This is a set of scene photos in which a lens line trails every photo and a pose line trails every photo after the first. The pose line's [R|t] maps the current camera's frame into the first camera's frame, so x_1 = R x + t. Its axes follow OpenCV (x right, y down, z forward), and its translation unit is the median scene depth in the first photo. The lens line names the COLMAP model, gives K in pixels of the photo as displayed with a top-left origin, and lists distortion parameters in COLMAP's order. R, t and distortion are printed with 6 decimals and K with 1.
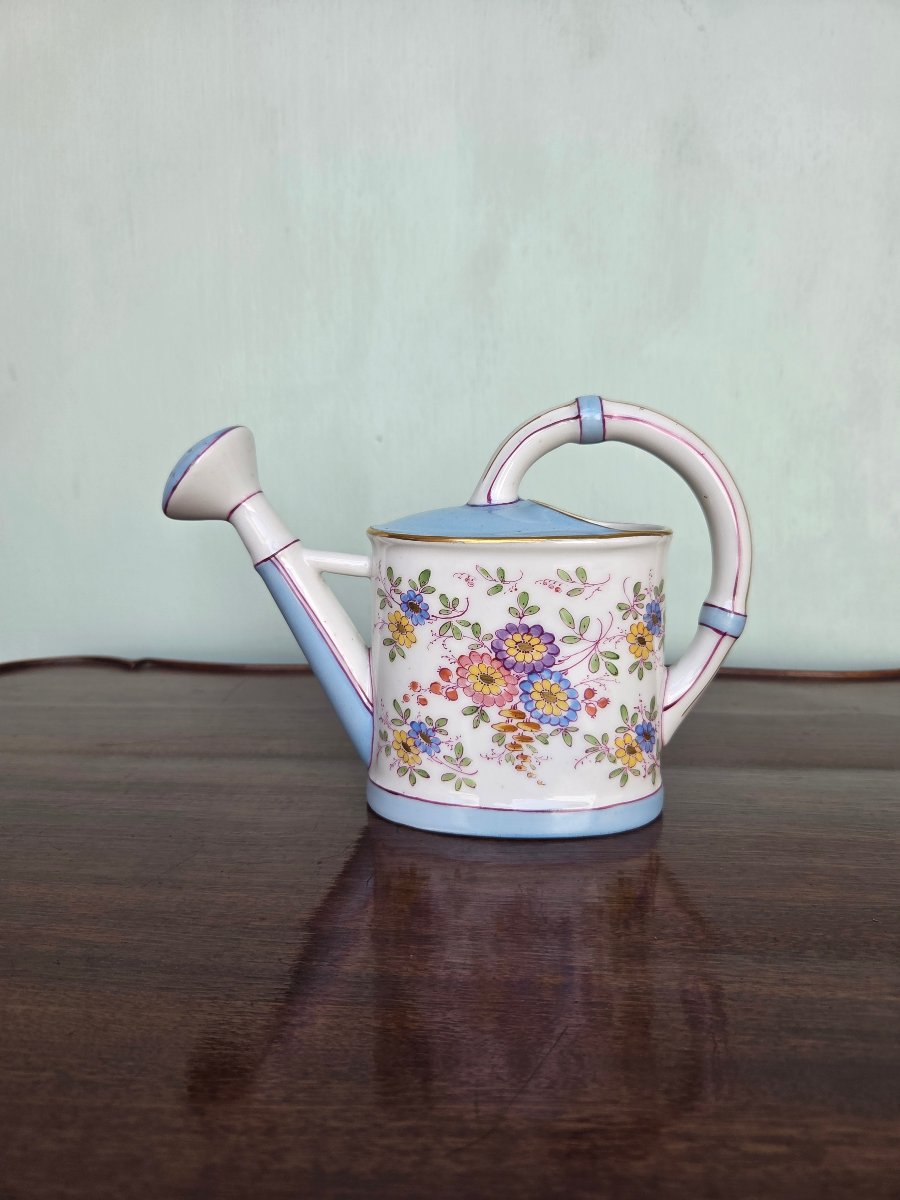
lens RADIAL K [[831.6, 0, 451.7], [0, 831.6, 582.6], [0, 0, 1]] dist [0.027292, -0.001019]
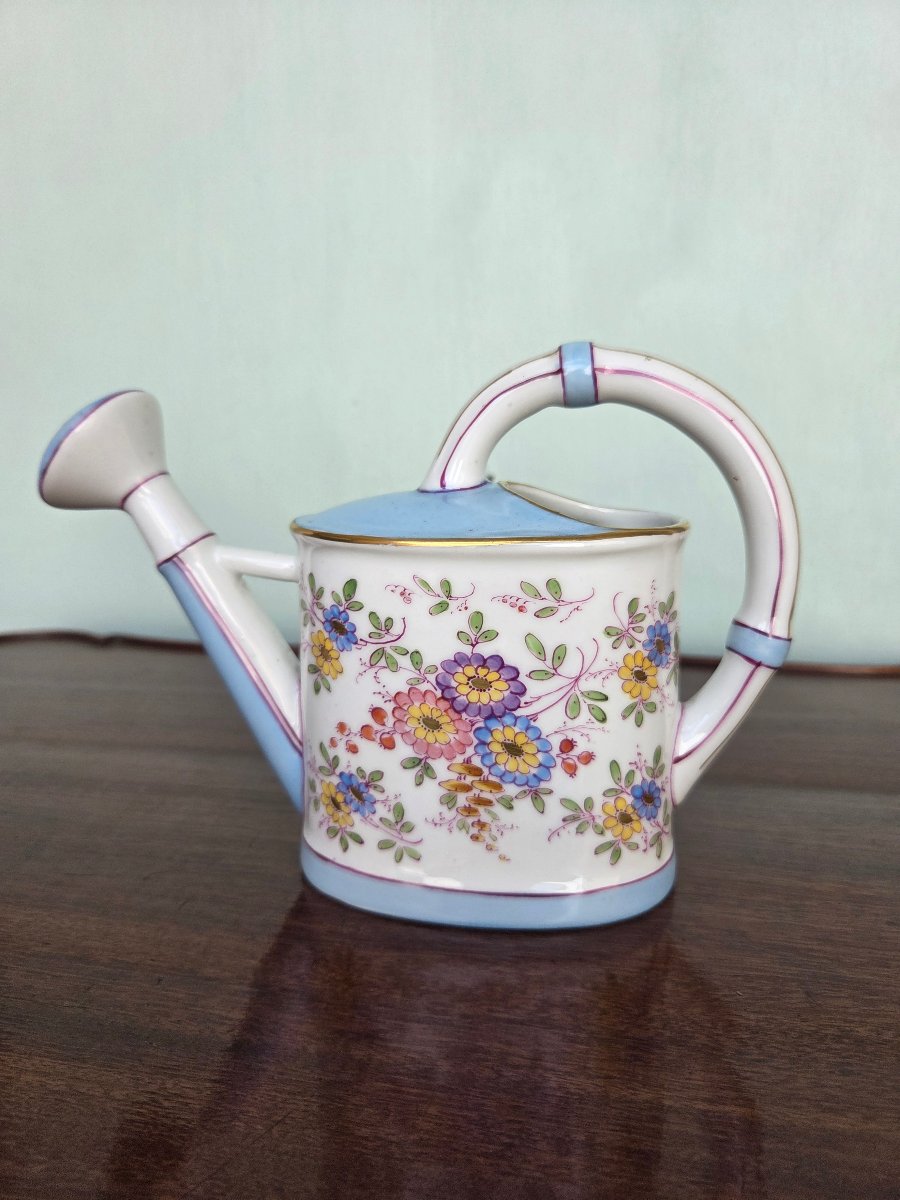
lens RADIAL K [[831.6, 0, 451.7], [0, 831.6, 582.6], [0, 0, 1]] dist [0.027292, -0.001019]
pose [[0.995775, 0.004627, -0.091705, 0.127605], [0.000629, 0.998362, 0.057211, -0.055126], [0.091819, -0.057027, 0.994141, 0.249650]]
